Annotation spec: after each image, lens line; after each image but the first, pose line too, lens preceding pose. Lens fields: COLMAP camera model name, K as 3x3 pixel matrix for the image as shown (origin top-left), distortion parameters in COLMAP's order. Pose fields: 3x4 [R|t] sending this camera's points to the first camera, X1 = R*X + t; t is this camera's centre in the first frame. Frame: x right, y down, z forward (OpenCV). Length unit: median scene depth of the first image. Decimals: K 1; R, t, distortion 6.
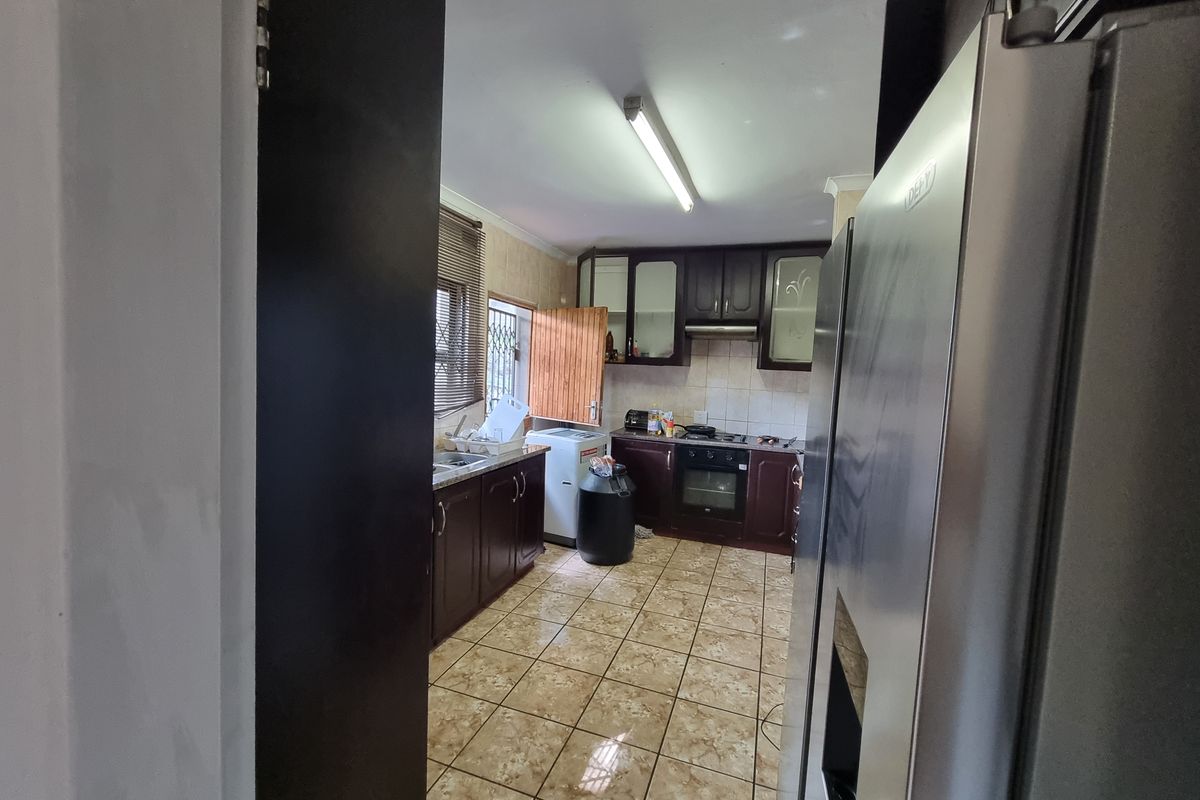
lens RADIAL K [[493.3, 0, 602.3], [0, 493.3, 393.7], [0, 0, 1]] dist [-0.004331, 0.000055]
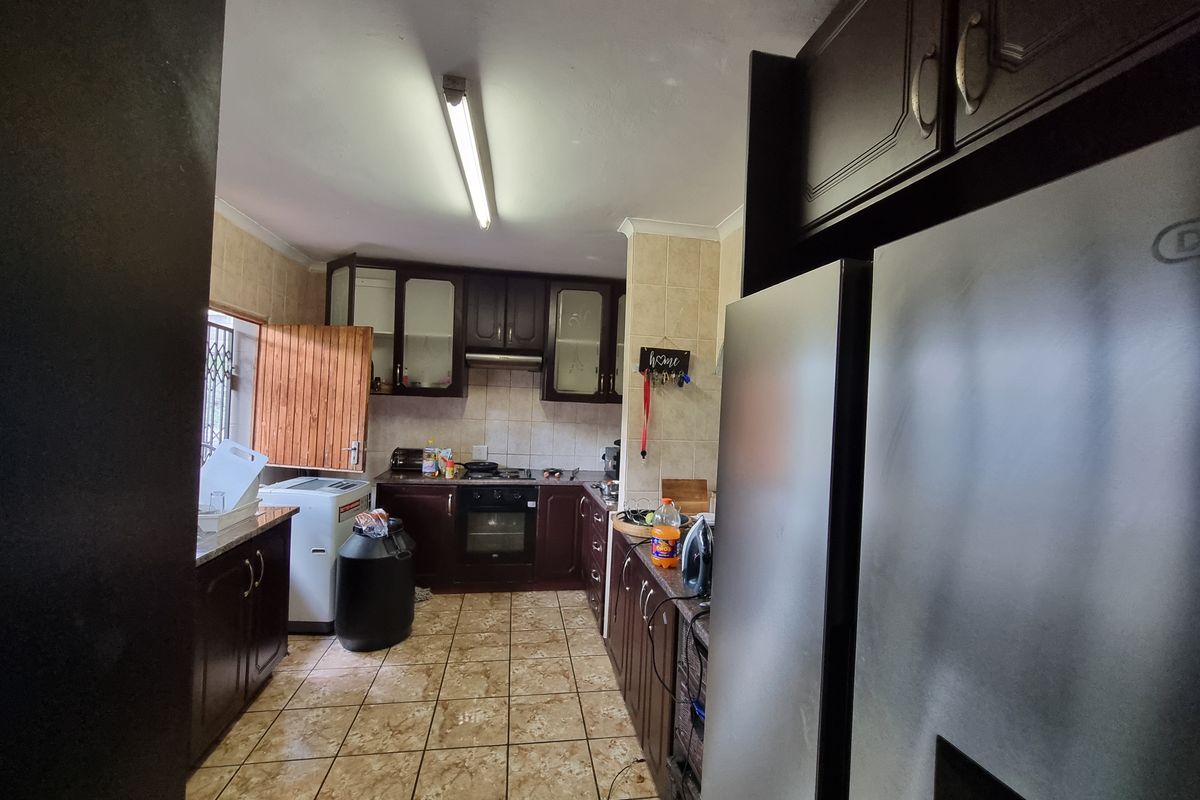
lens RADIAL K [[493.3, 0, 602.3], [0, 493.3, 393.7], [0, 0, 1]] dist [-0.004331, 0.000055]
pose [[0.872667, 0.000154, 0.488316, -0.058296], [0.024281, 0.998749, -0.043708, -0.018586], [-0.487712, 0.049999, 0.871572, 0.095548]]
